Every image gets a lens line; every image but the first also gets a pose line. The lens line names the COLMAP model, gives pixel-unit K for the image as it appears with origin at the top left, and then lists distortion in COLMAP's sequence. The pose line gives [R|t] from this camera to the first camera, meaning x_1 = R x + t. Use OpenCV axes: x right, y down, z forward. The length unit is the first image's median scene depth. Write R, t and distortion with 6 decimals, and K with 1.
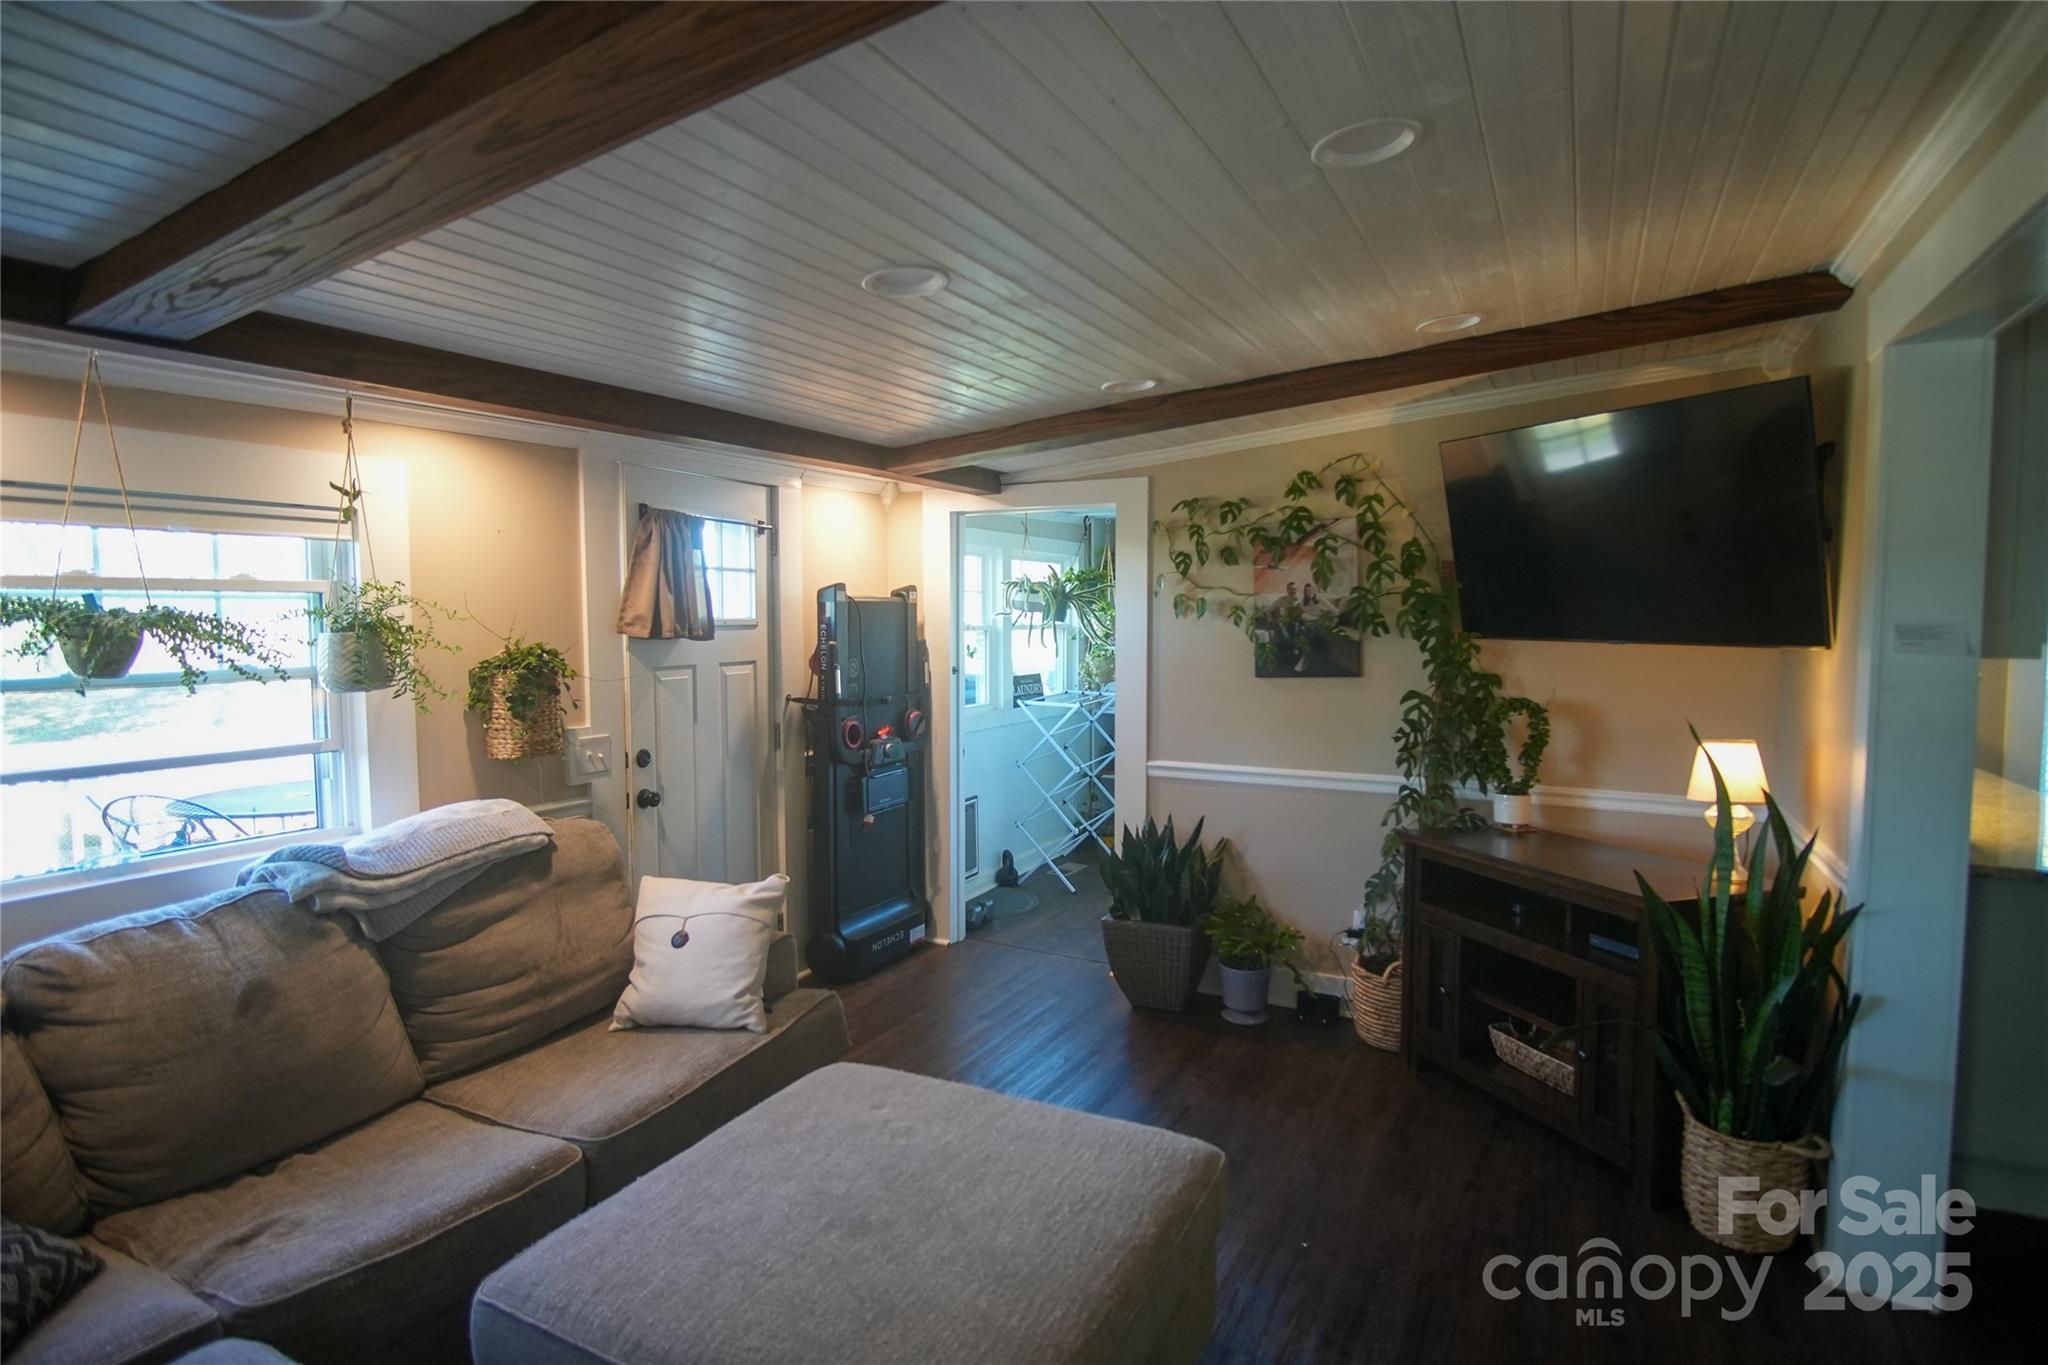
lens RADIAL K [[1084.4, 0, 1021.3], [0, 1084.4, 683.4], [0, 0, 1]] dist [-0.030830, 0.008005]
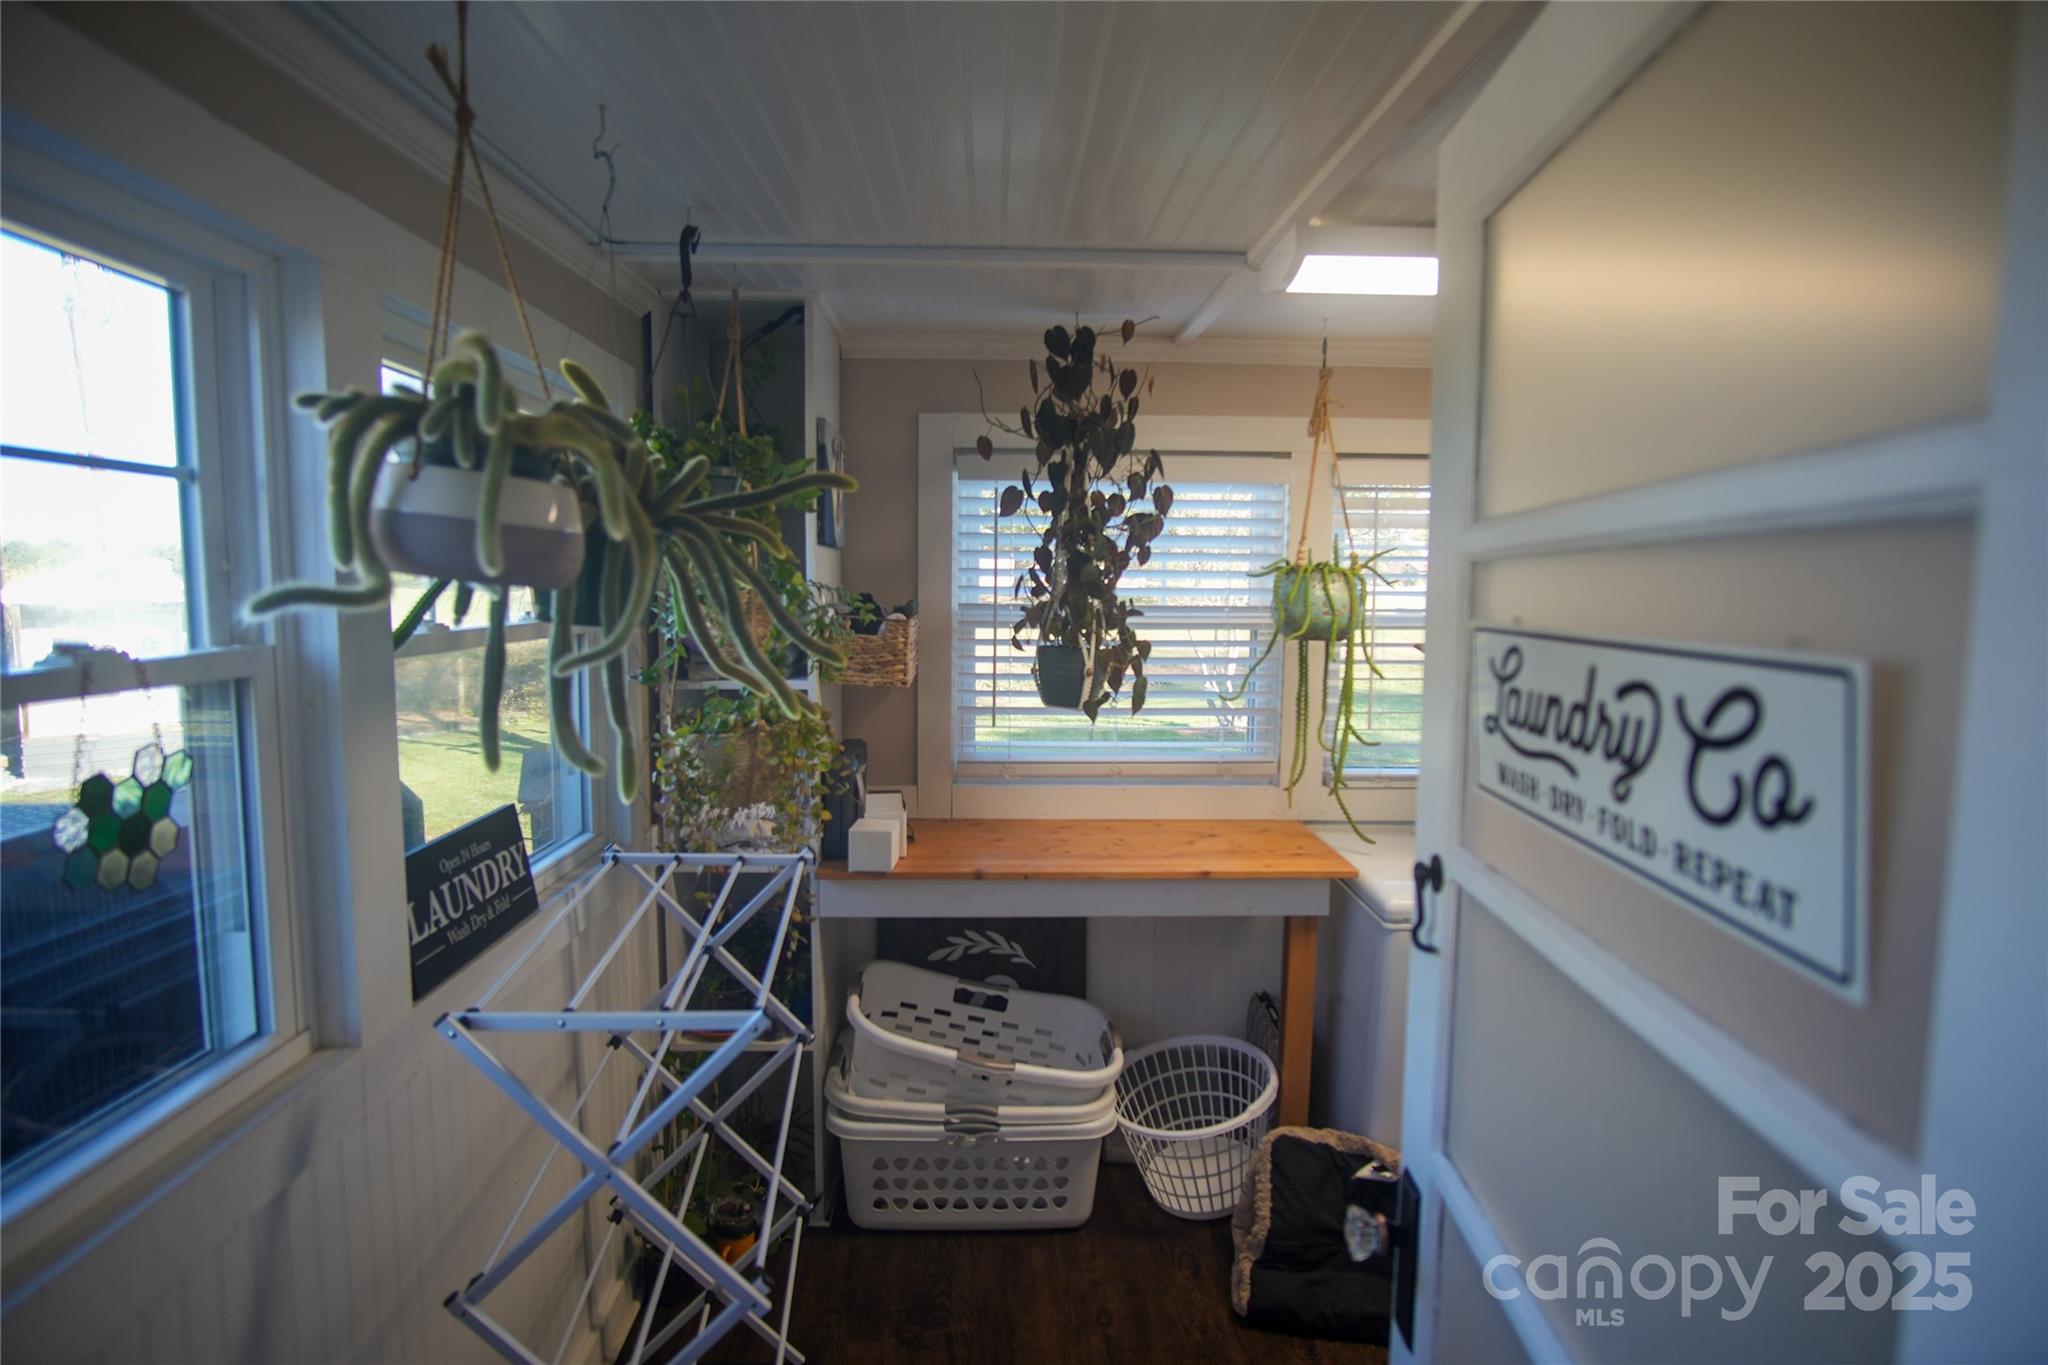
lens RADIAL K [[1084.4, 0, 1025.0], [0, 1084.4, 681.3], [0, 0, 1]] dist [-0.030830, 0.008005]
pose [[0.863235, -0.053991, 0.501907, -0.007537], [0.036578, 0.998340, 0.044483, -0.051995], [-0.503476, -0.020040, 0.863777, 0.765294]]
